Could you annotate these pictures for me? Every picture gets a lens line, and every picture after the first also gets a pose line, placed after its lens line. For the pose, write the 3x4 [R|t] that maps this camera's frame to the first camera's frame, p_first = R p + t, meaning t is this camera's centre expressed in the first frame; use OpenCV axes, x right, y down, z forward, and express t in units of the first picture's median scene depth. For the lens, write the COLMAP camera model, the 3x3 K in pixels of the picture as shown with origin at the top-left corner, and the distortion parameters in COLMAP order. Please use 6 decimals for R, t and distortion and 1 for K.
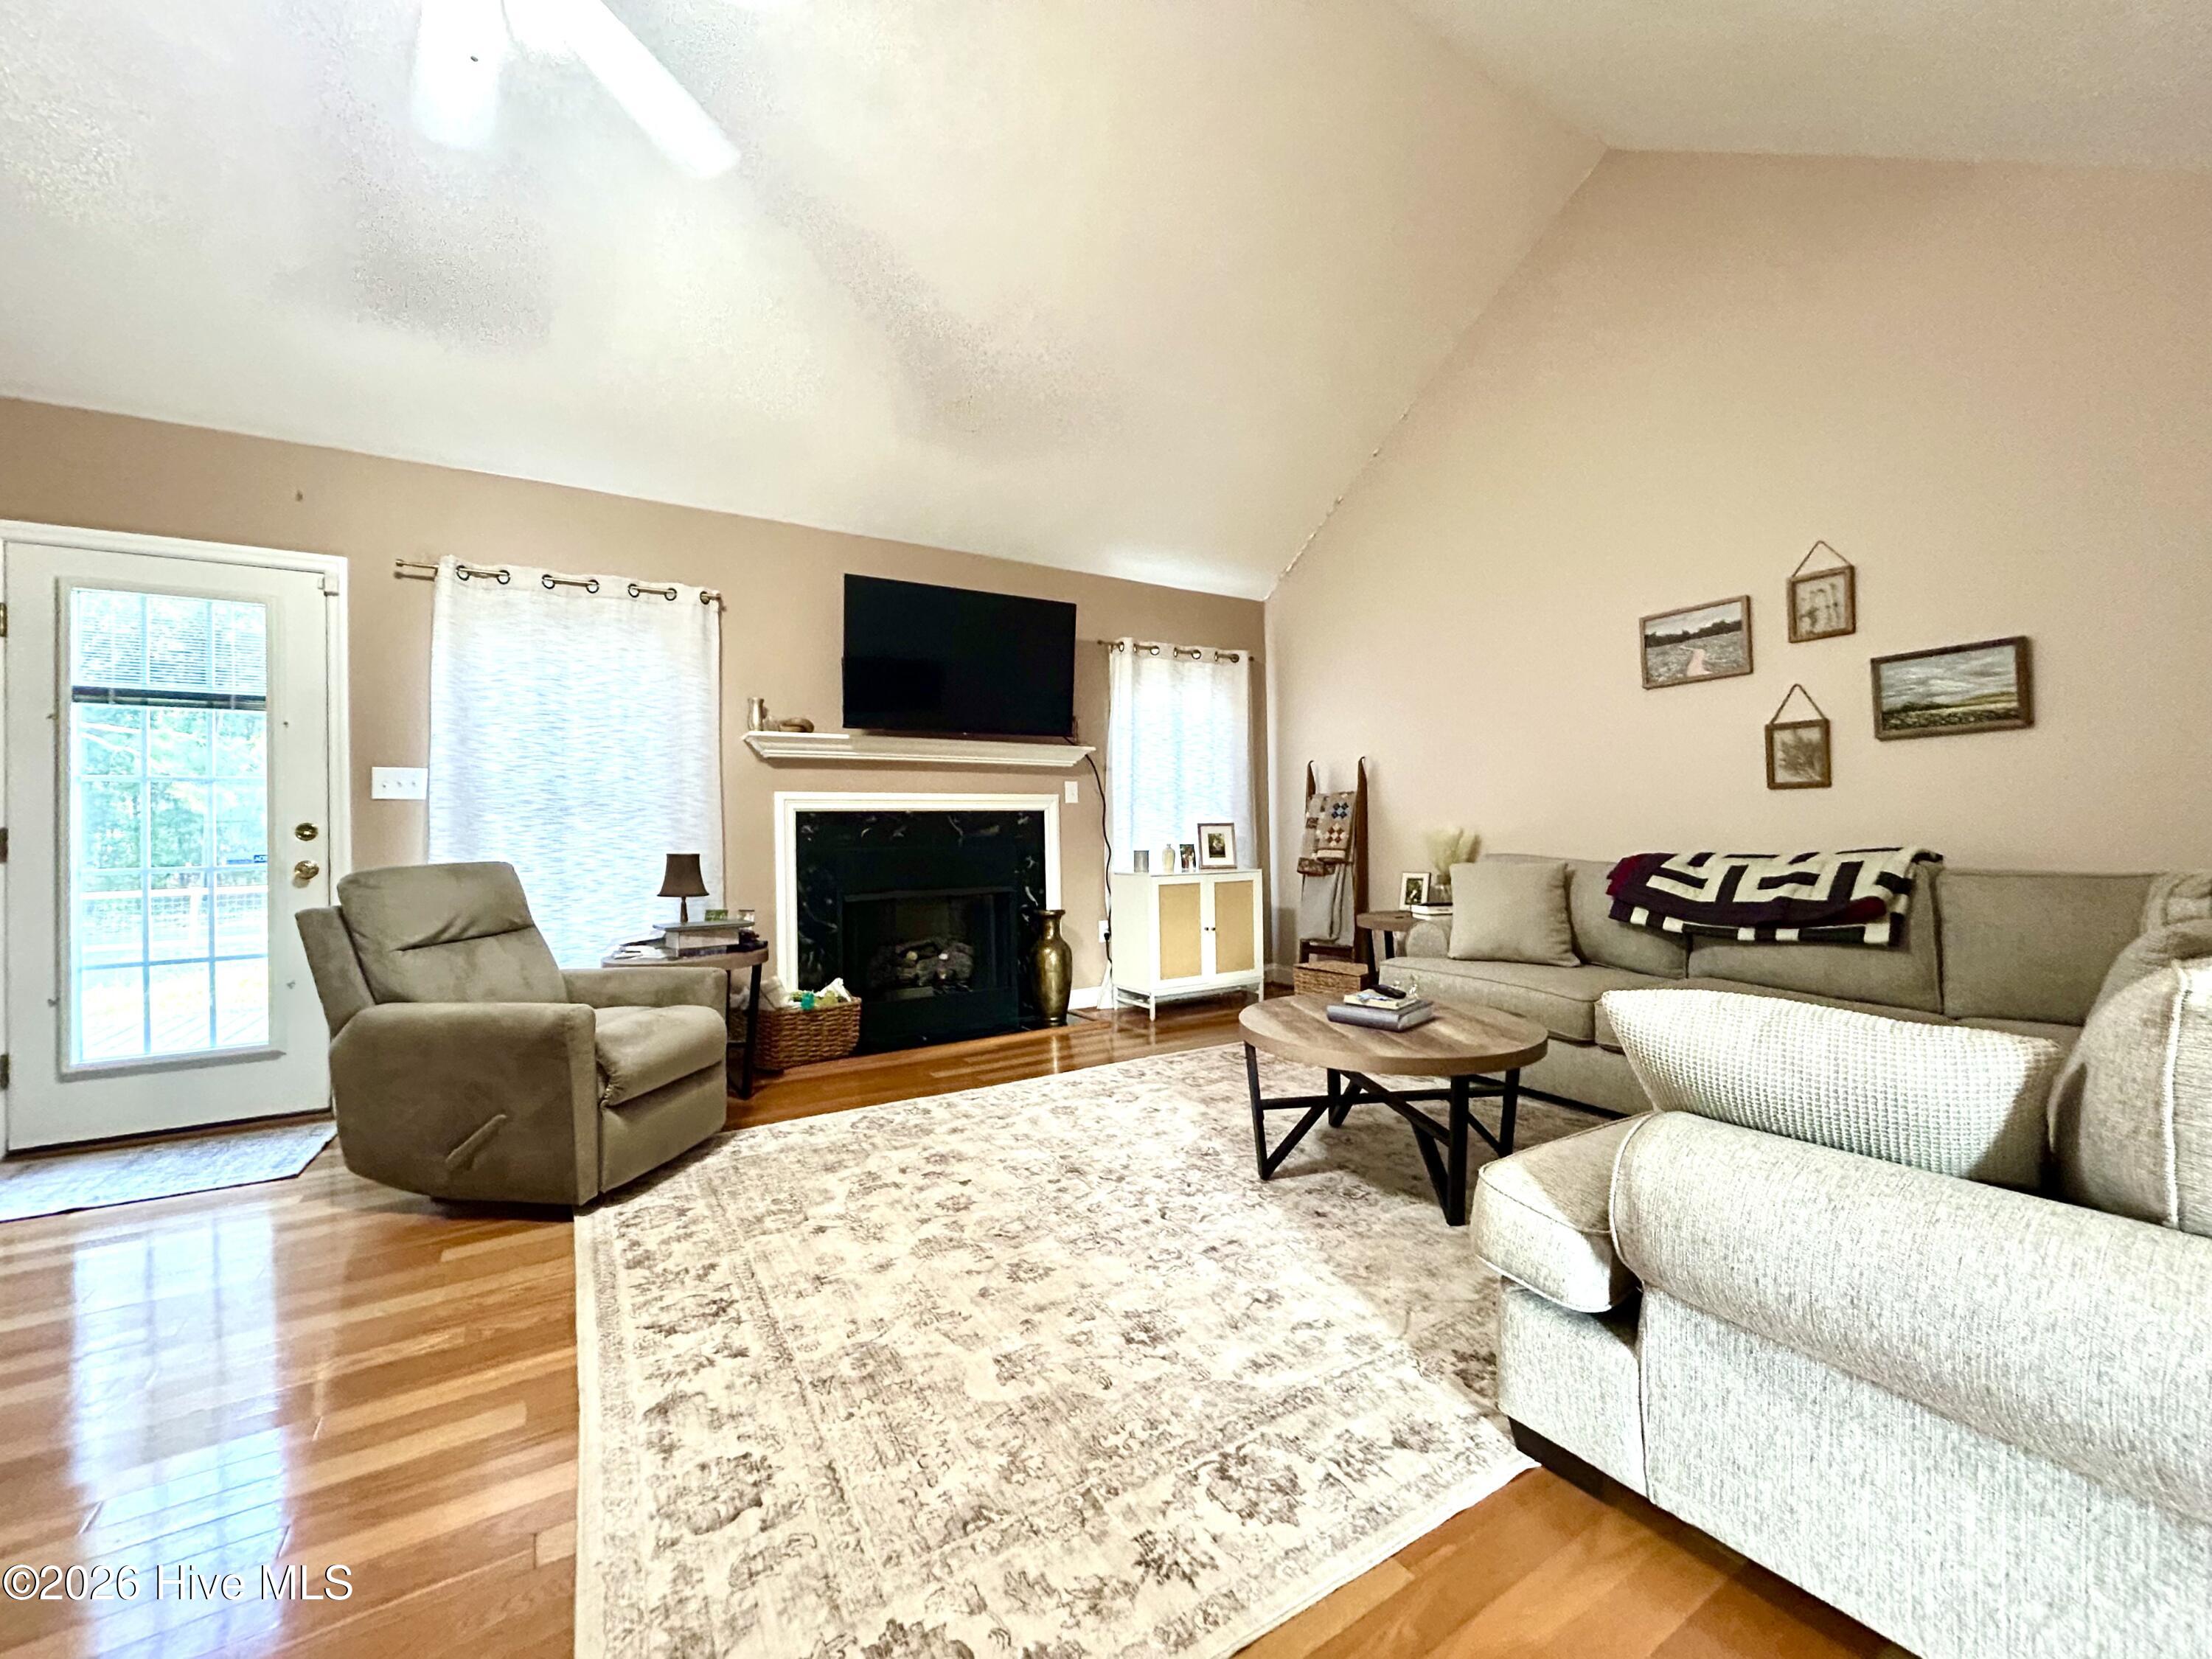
lens RADIAL K [[884.9, 0, 1103.5], [0, 884.9, 821.4], [0, 0, 1]] dist [0.006835, -0.000062]
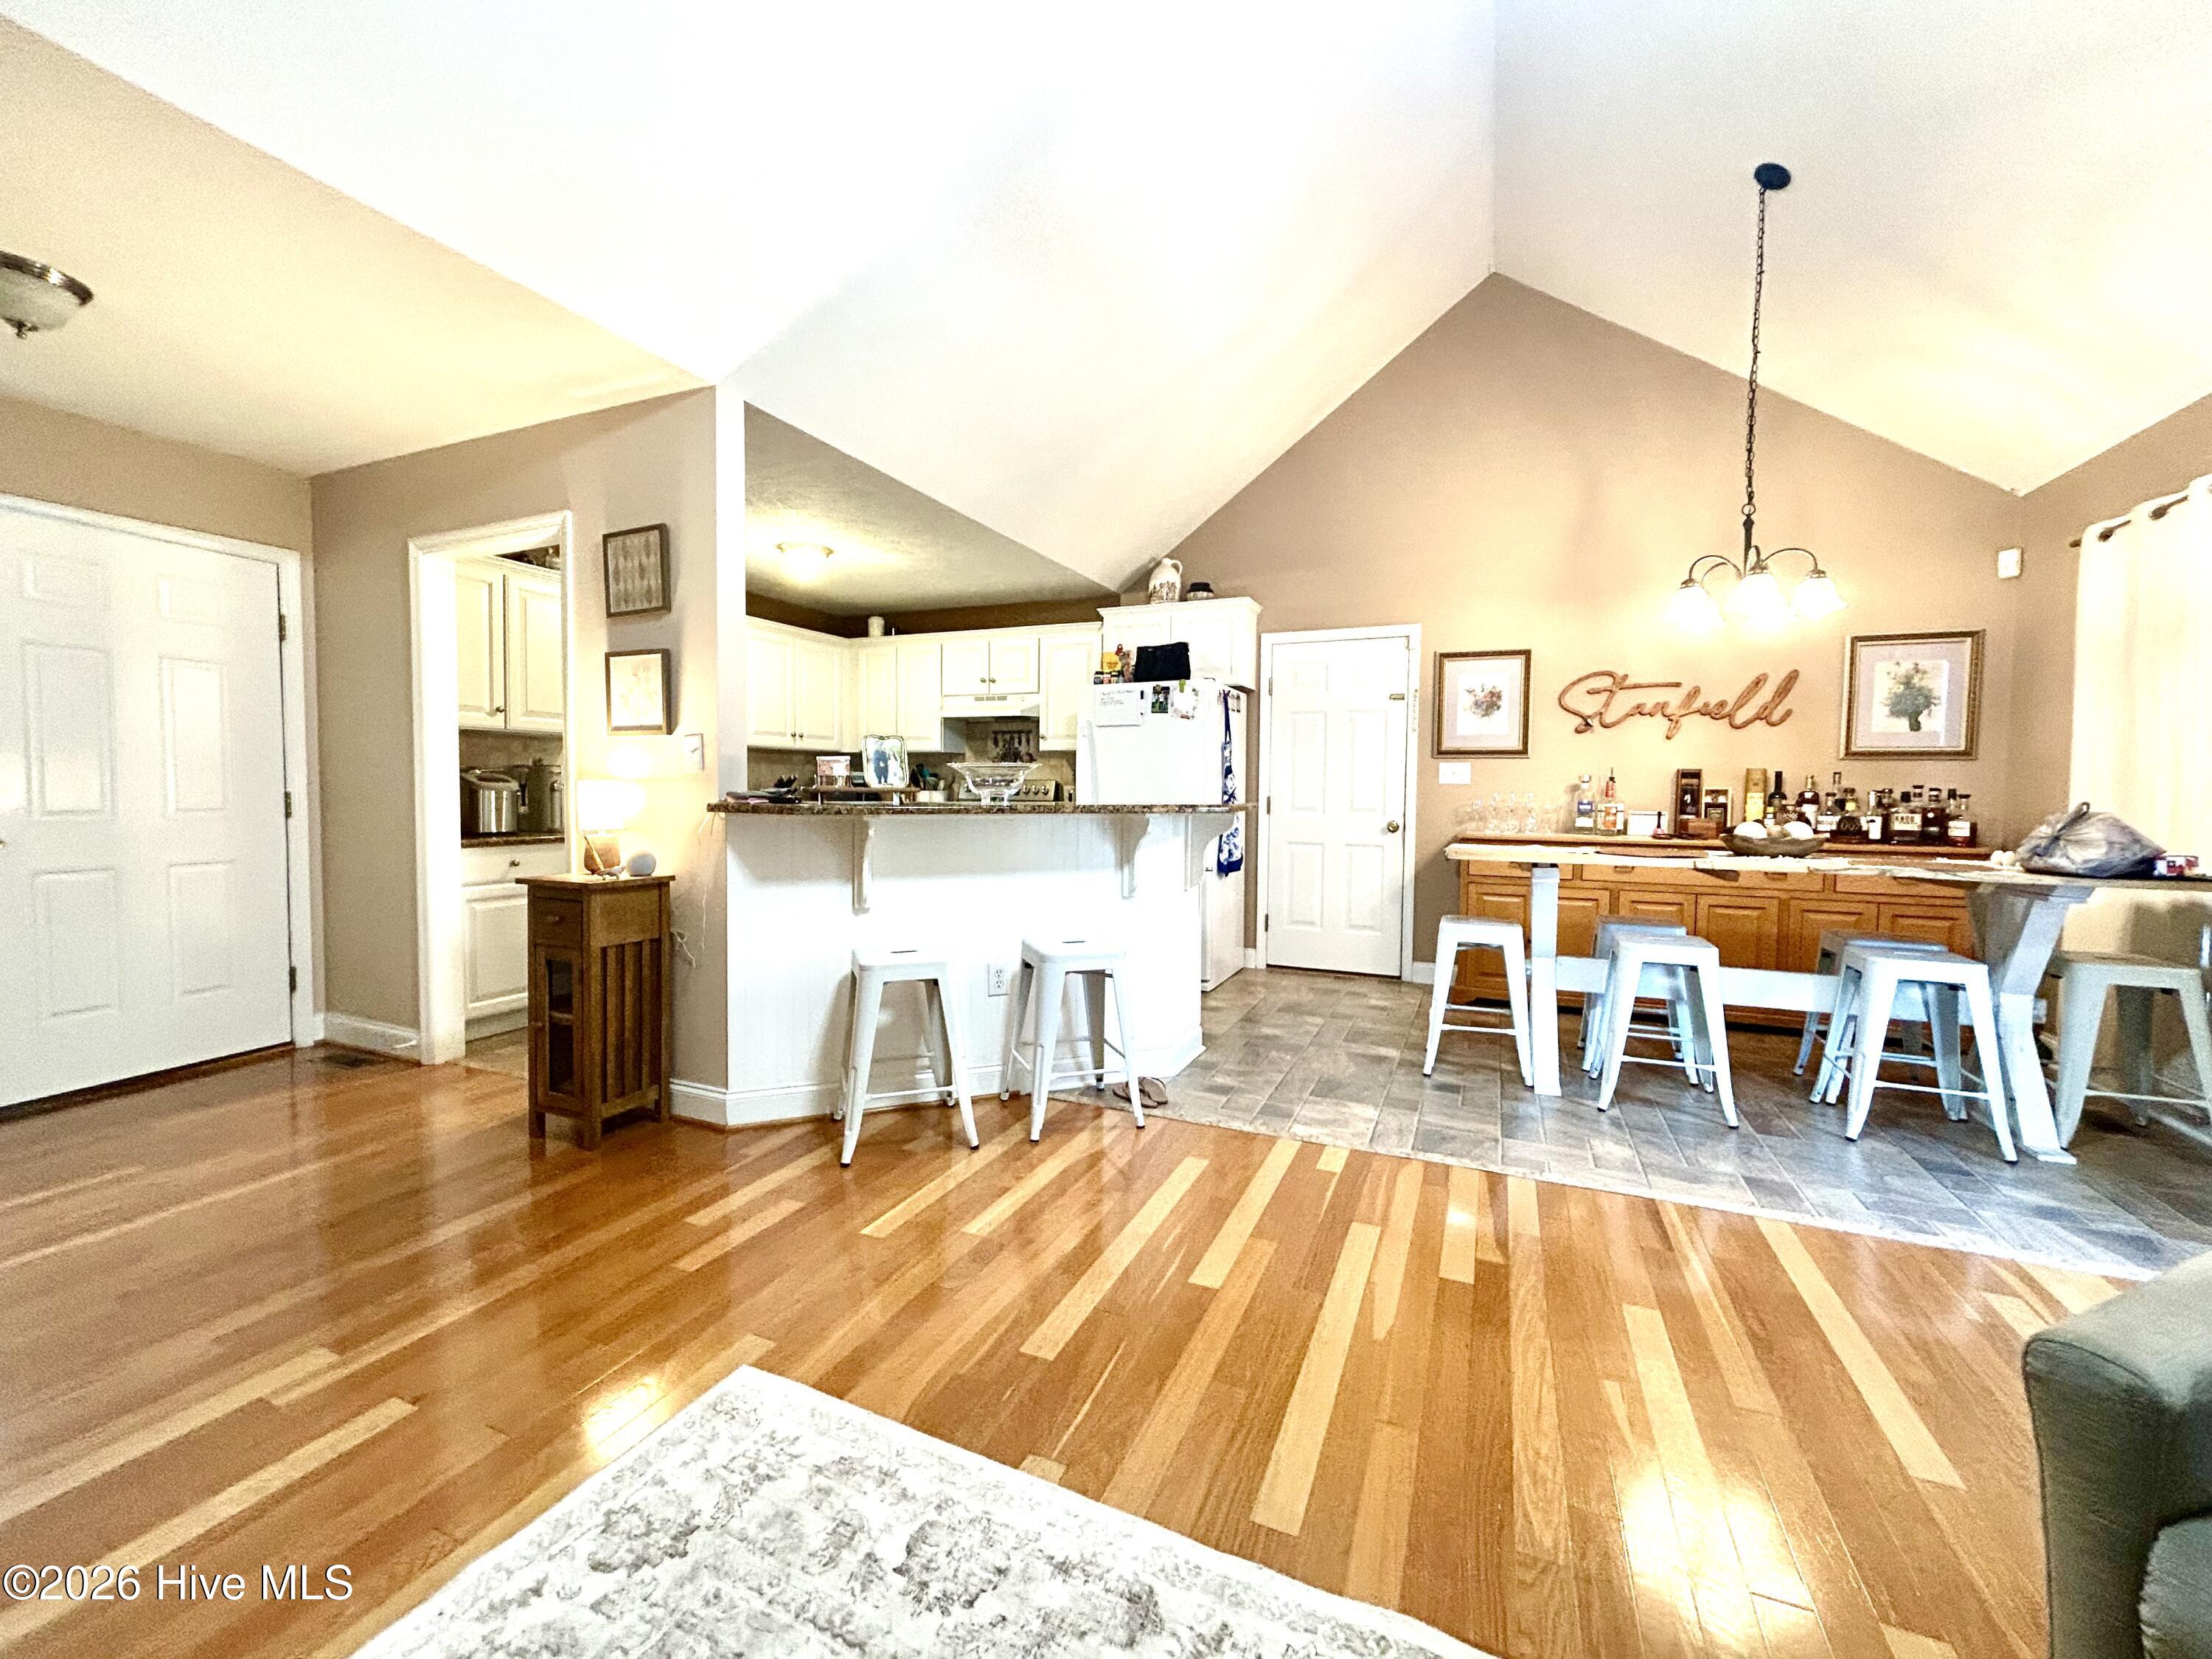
lens RADIAL K [[884.9, 0, 1103.5], [0, 884.9, 821.4], [0, 0, 1]] dist [0.006835, -0.000062]
pose [[-0.826063, 0.031565, -0.562693, -0.022774], [0.010840, 0.999136, 0.040134, -0.024405], [0.563474, 0.027053, -0.825691, 0.711710]]
